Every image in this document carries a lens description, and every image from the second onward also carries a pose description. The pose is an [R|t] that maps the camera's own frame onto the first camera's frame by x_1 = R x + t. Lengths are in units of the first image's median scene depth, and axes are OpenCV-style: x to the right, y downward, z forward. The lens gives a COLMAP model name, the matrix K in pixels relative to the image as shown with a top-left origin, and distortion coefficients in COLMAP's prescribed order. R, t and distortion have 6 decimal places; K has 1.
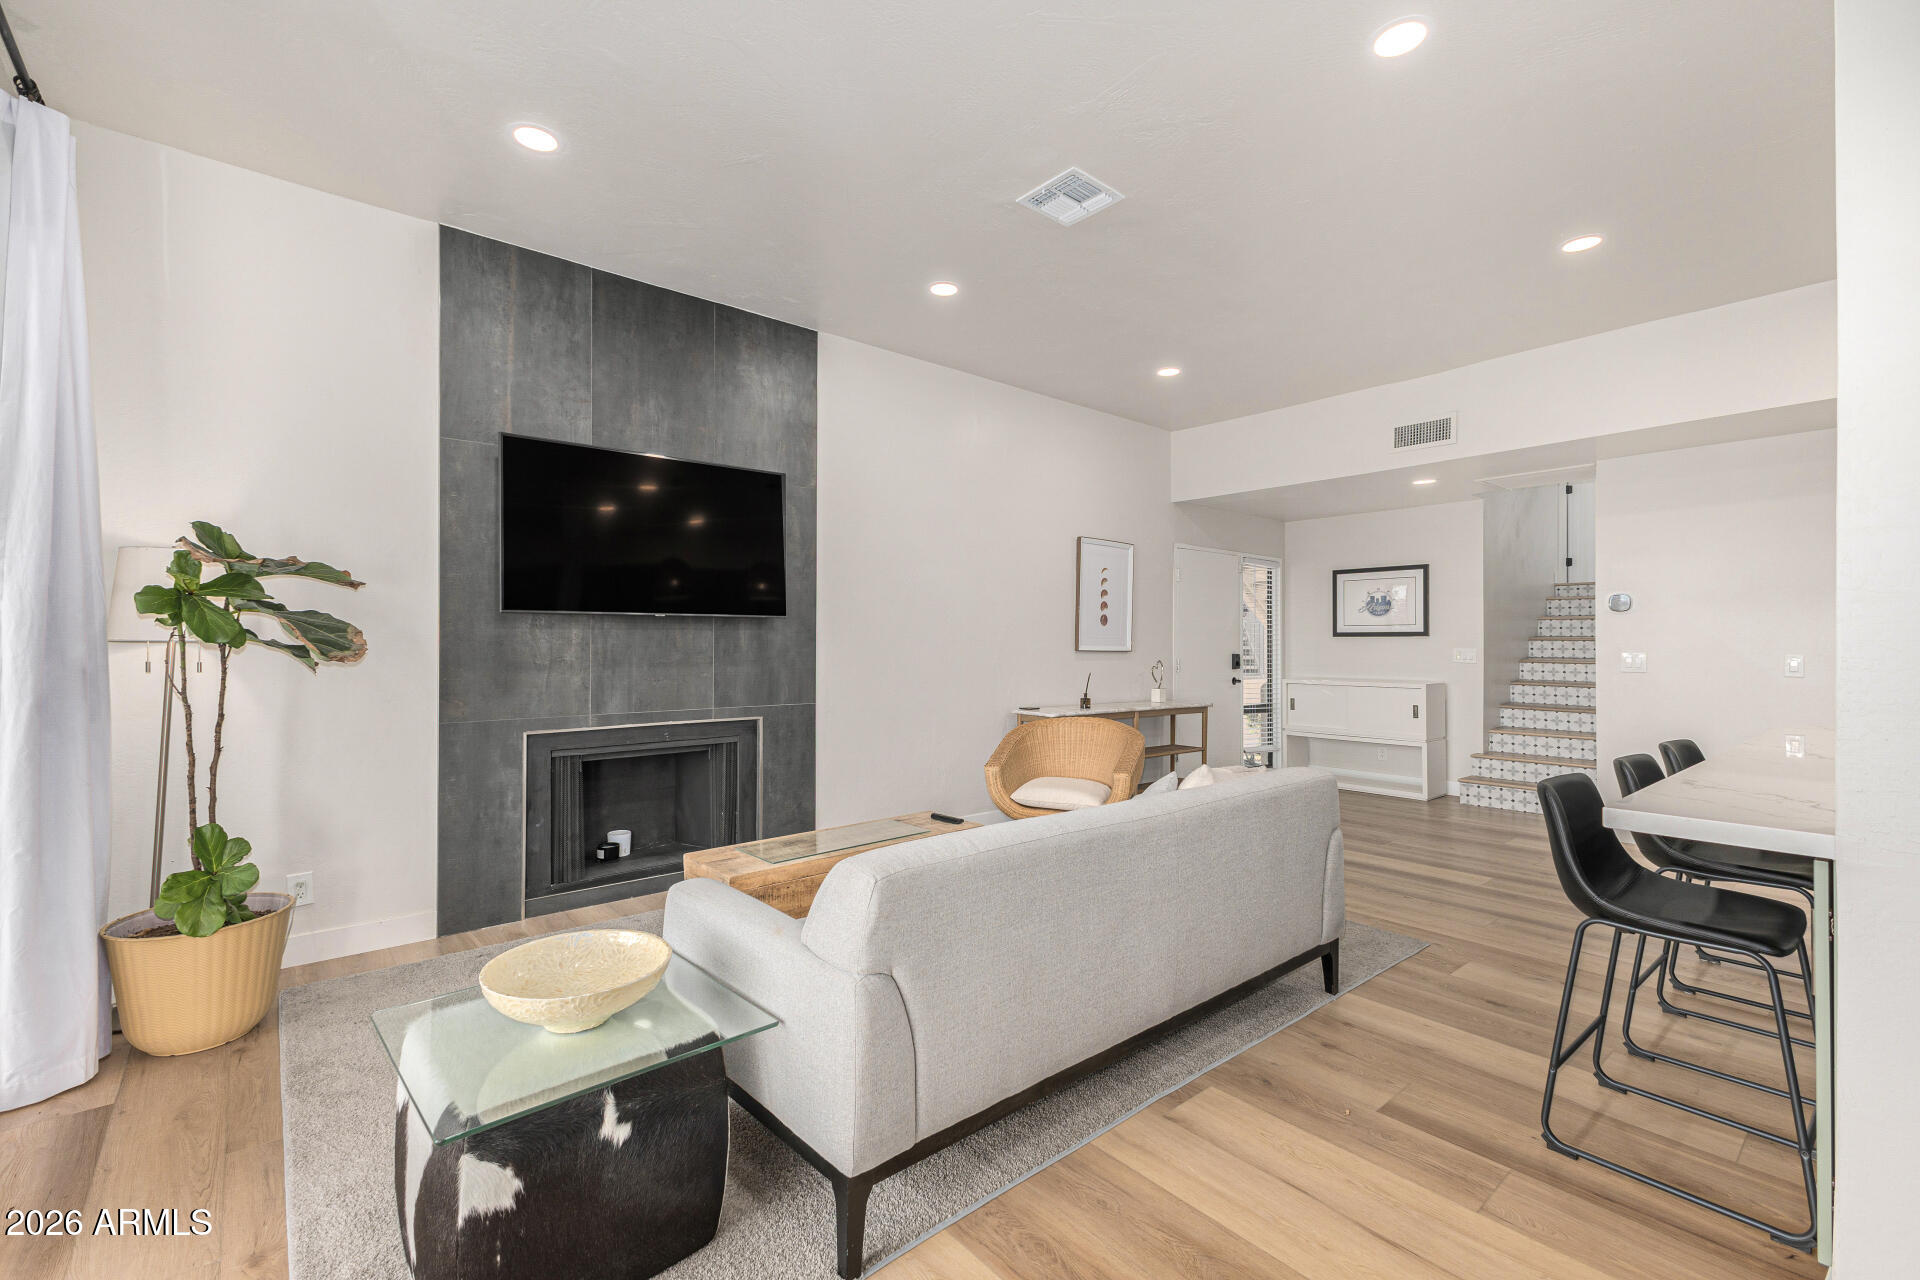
lens RADIAL K [[825.1, 0, 959.2], [0, 825.1, 637.9], [0, 0, 1]] dist [0.002164, -0.002953]
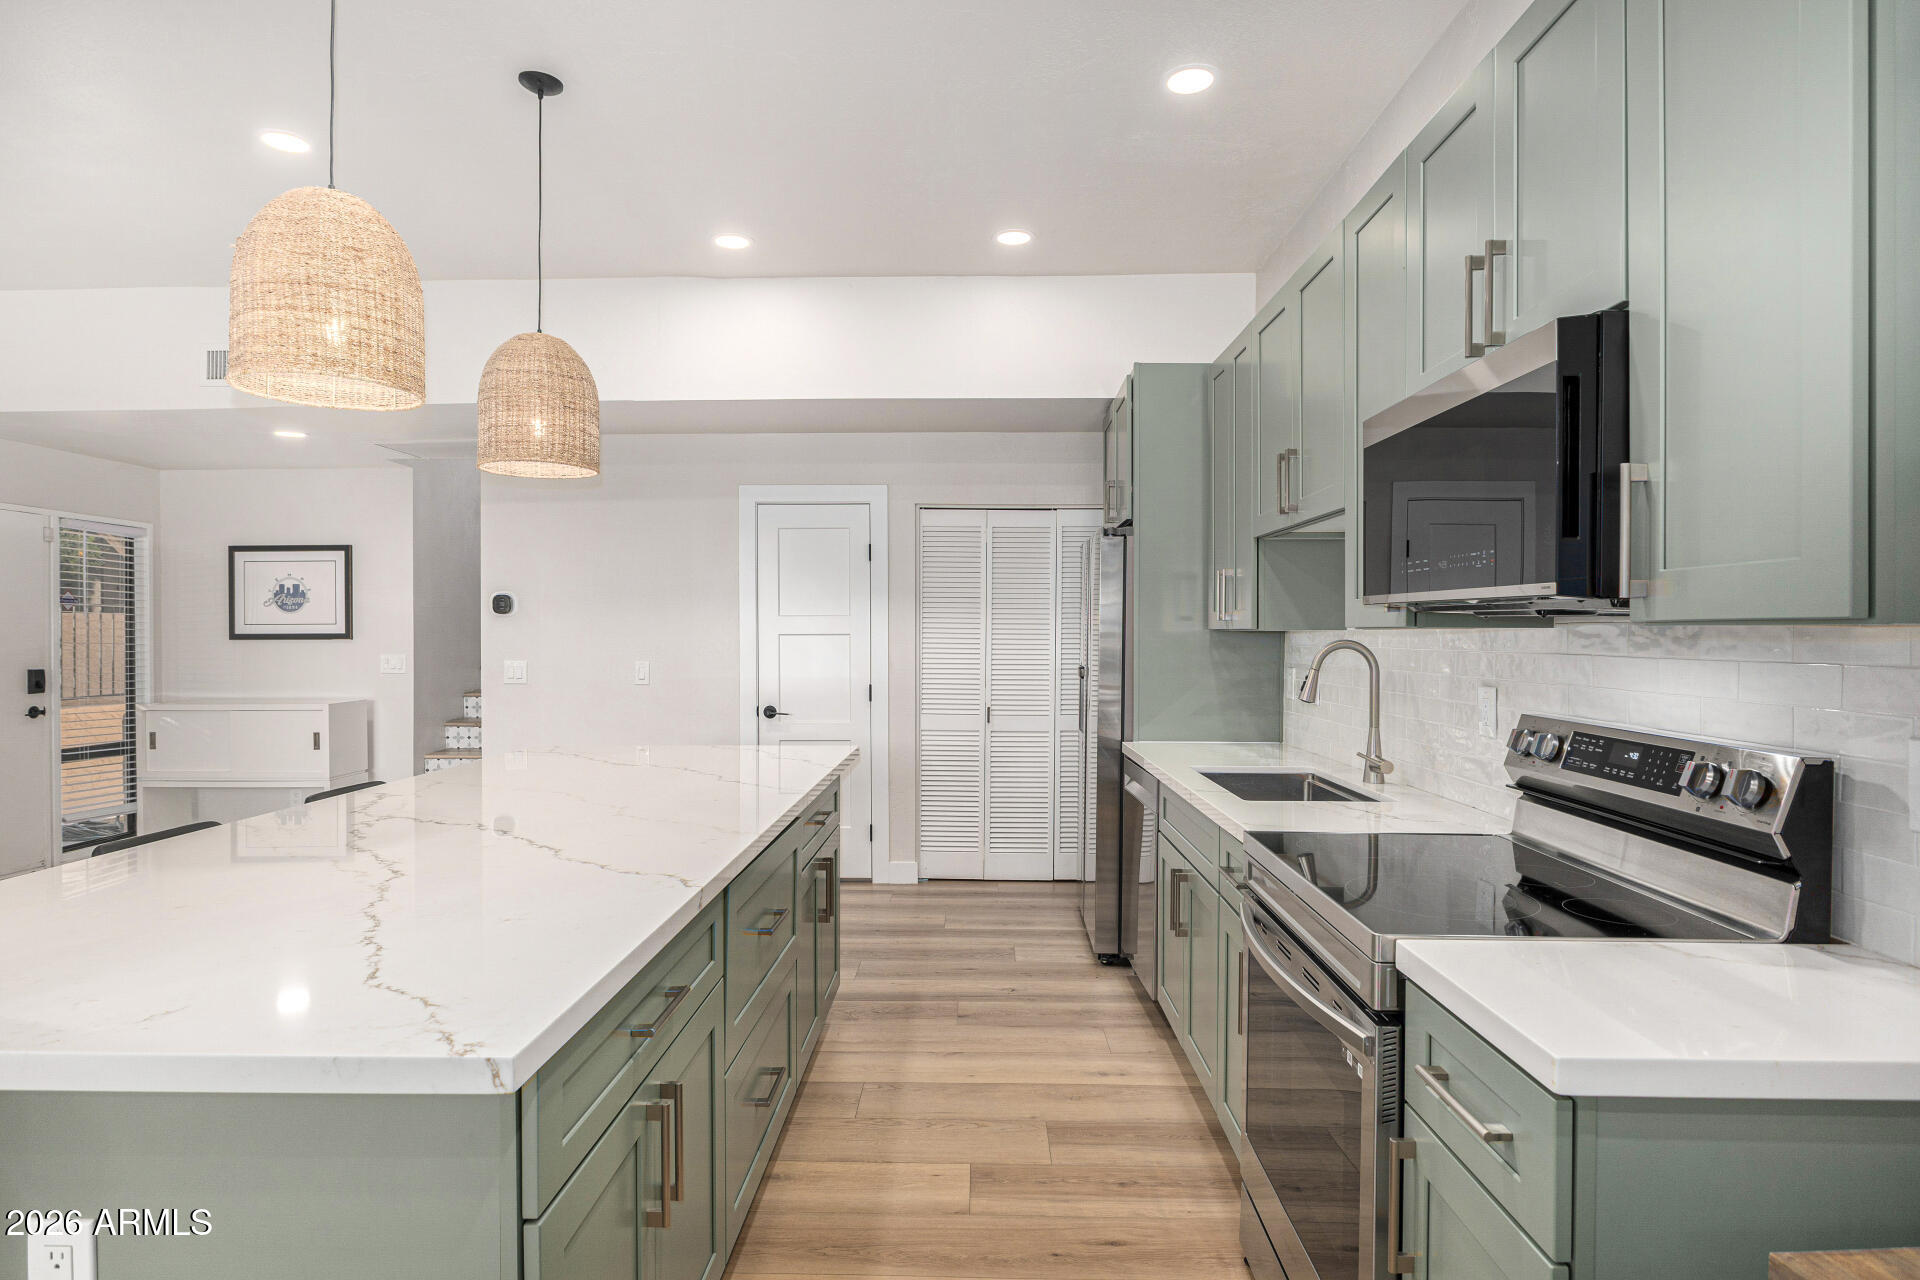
lens RADIAL K [[1016.5, 0, 964.8], [0, 1016.5, 637.0], [0, 0, 1]] dist [0.002692, -0.020896]
pose [[0.665155, -0.009419, 0.746646, 0.474389], [0.002351, 0.999942, 0.010520, -0.024592], [-0.746702, -0.005242, 0.665138, -0.098440]]
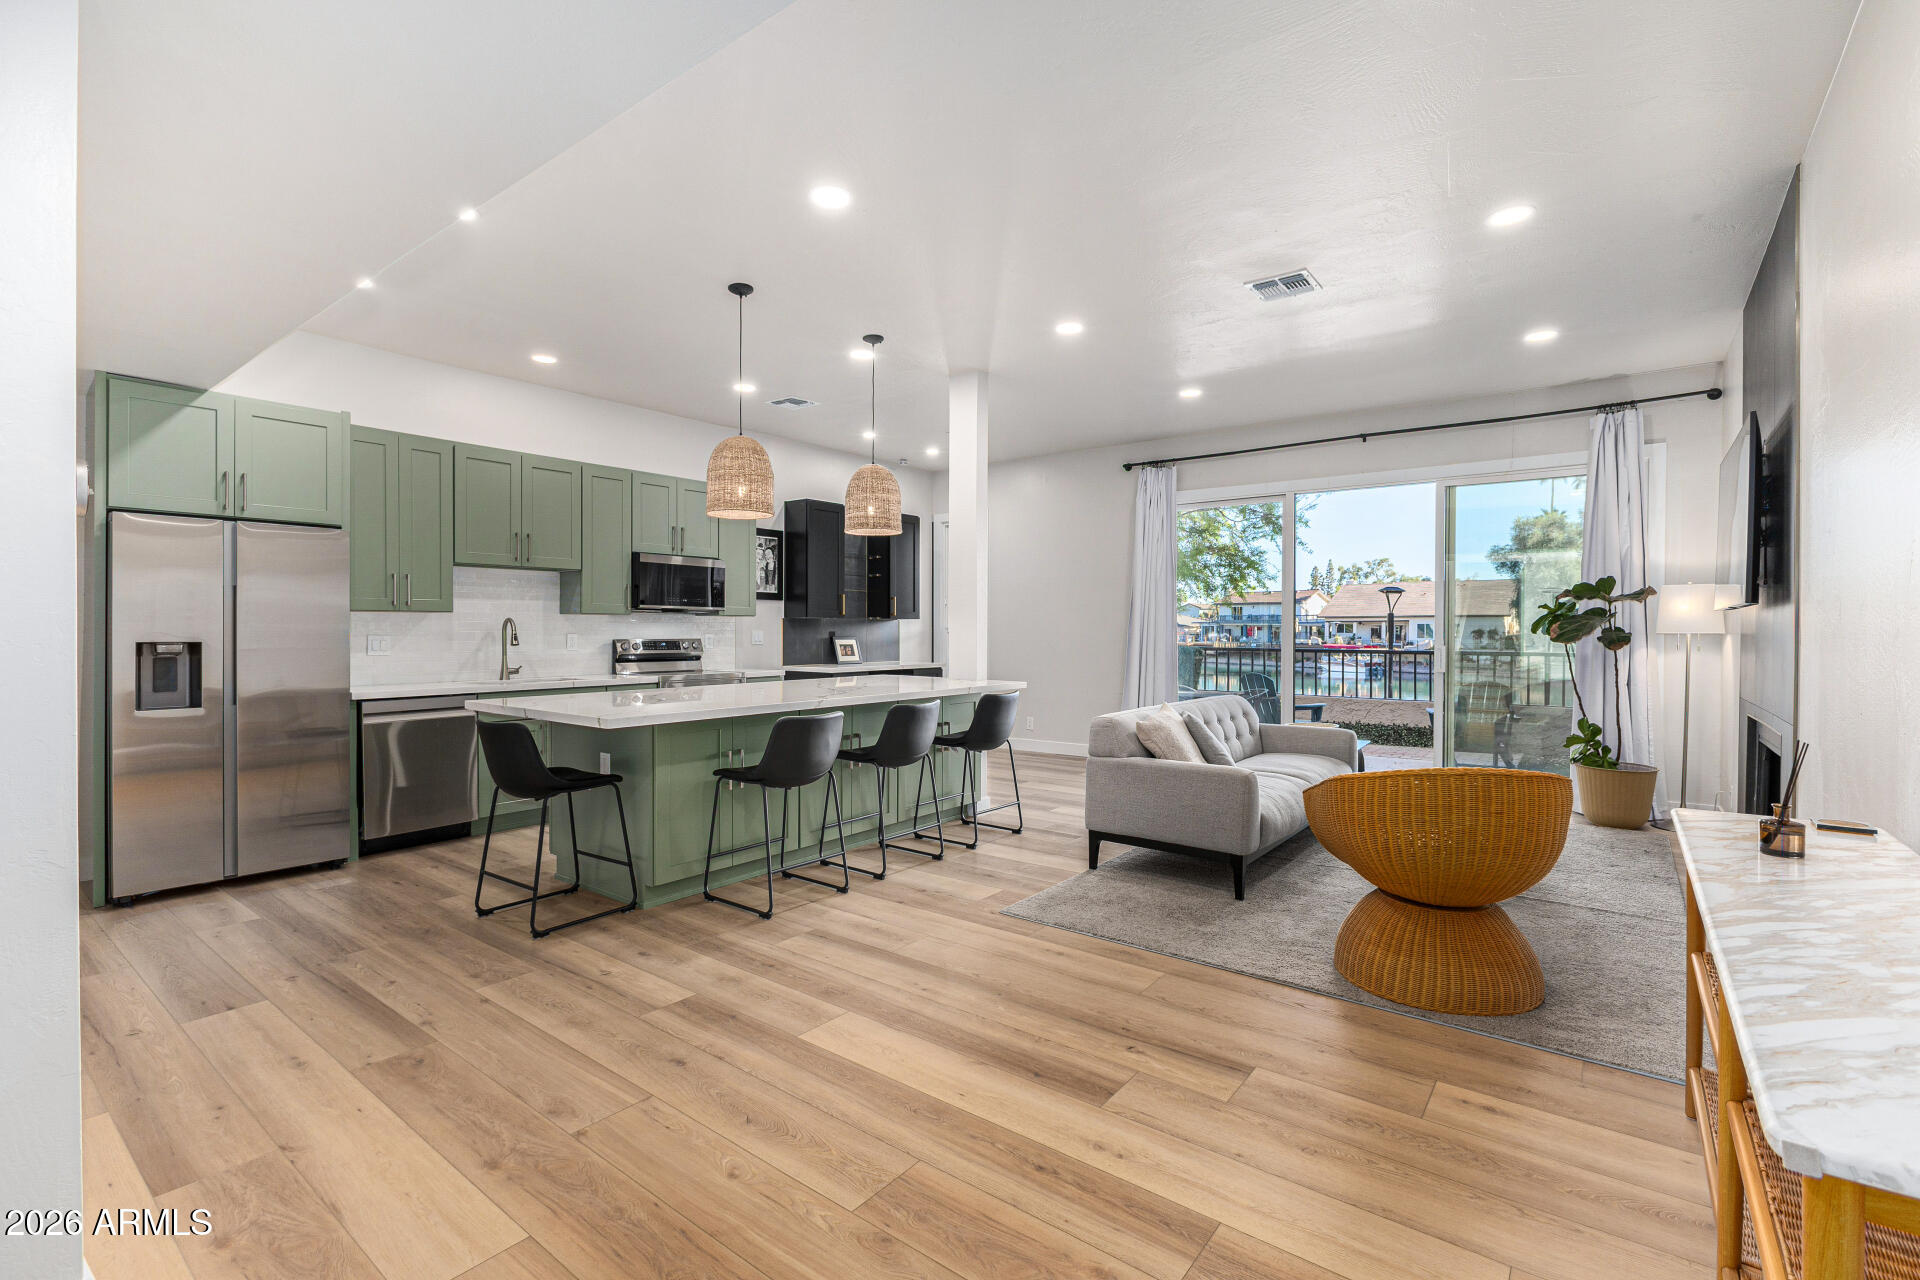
lens RADIAL K [[855.0, 0, 960.0], [0, 855.0, 640.0], [0, 0, 1]] dist [-0.023853, 0.000334]
pose [[-0.978177, -0.005430, -0.207703, 0.805919], [-0.007673, 0.999921, 0.009997, 0.007084], [0.207632, 0.011372, -0.978141, 1.956399]]
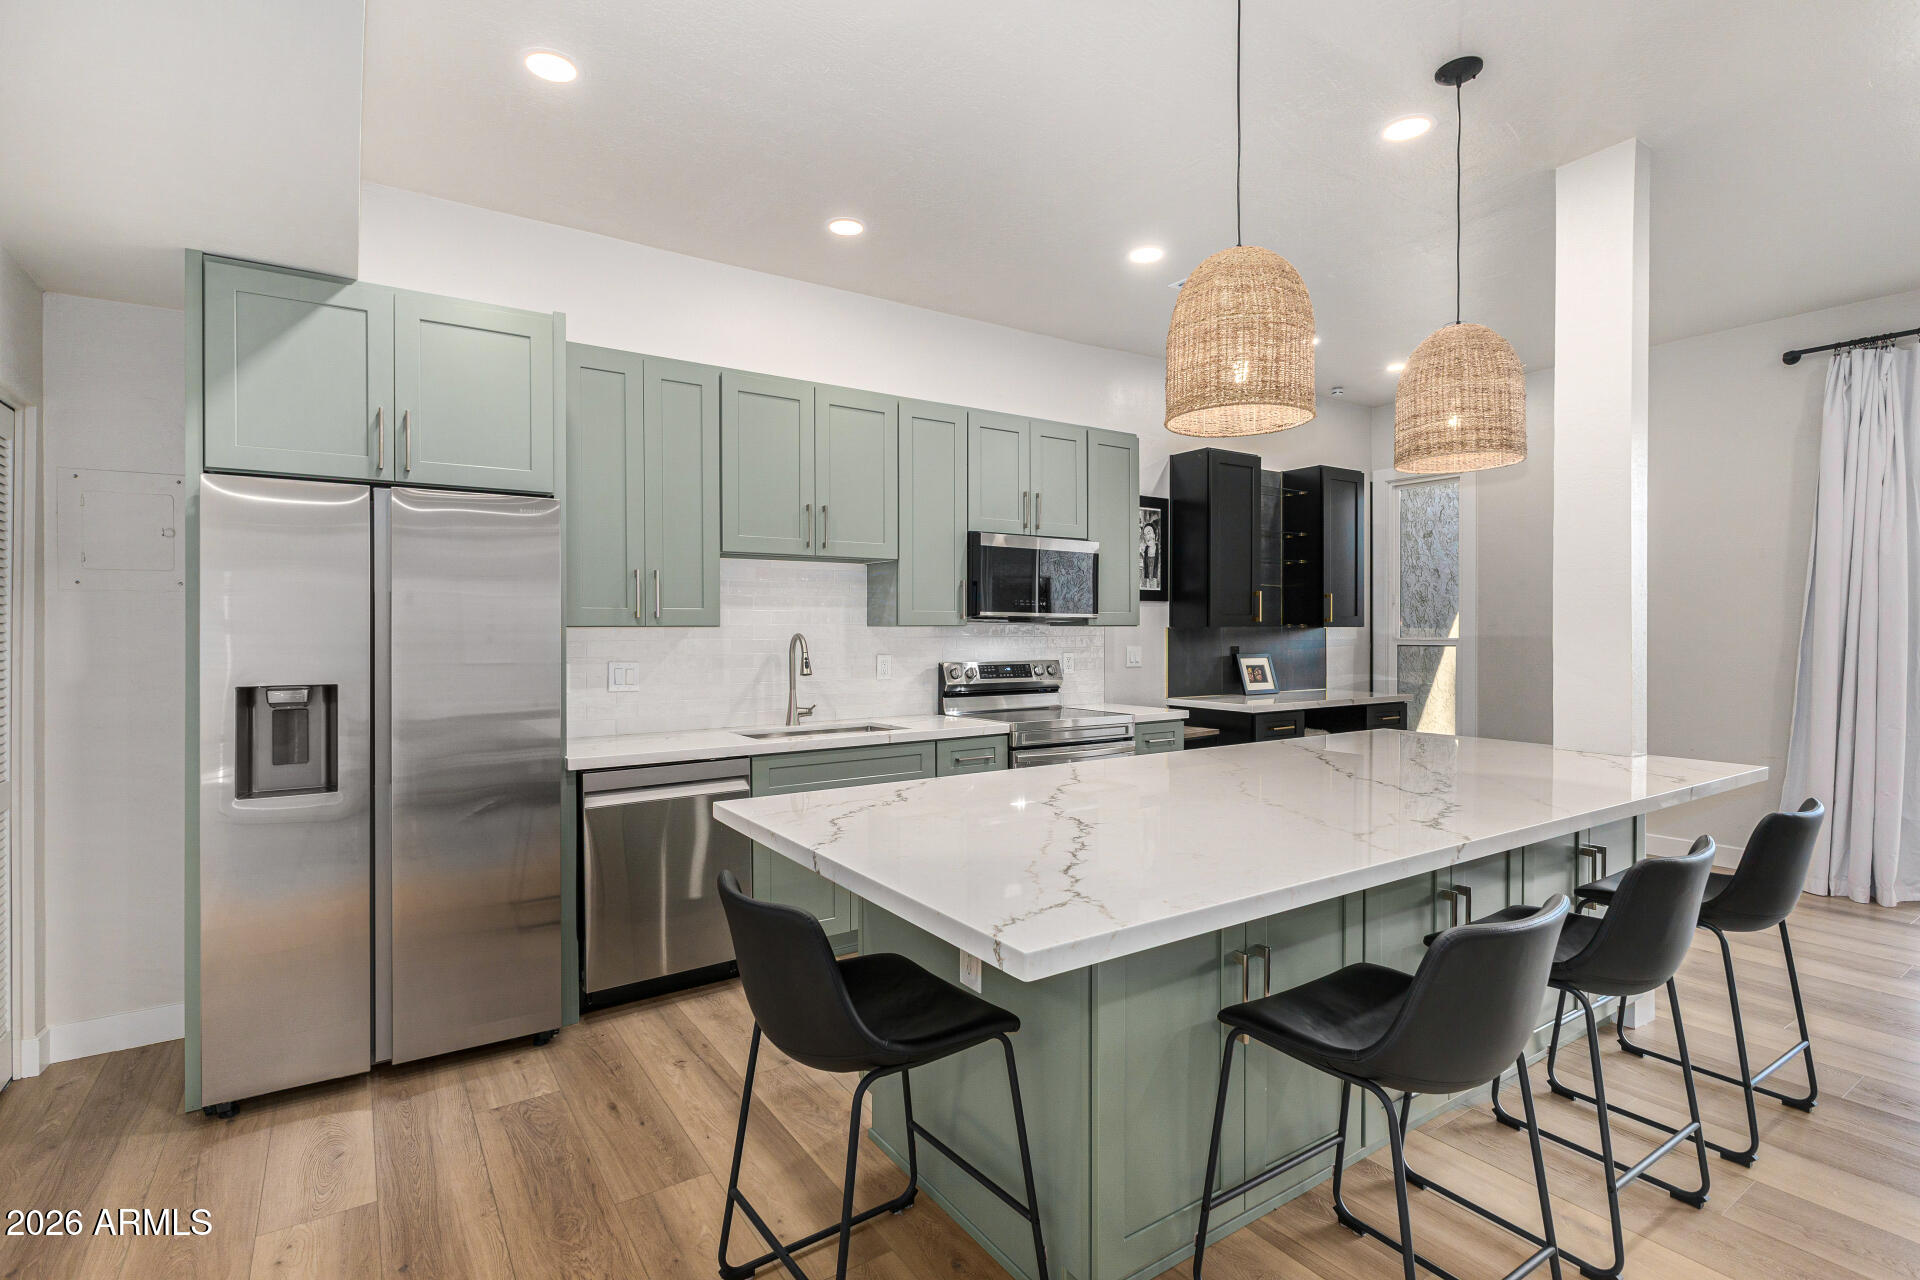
lens RADIAL K [[909.2, 0, 959.8], [0, 909.2, 635.7], [0, 0, 1]] dist [-0.015133, -0.000526]
pose [[-0.993338, -0.004836, 0.115137, 0.971289], [-0.004044, 0.999966, 0.007117, -0.018871], [-0.115168, 0.006604, -0.993324, 1.328931]]
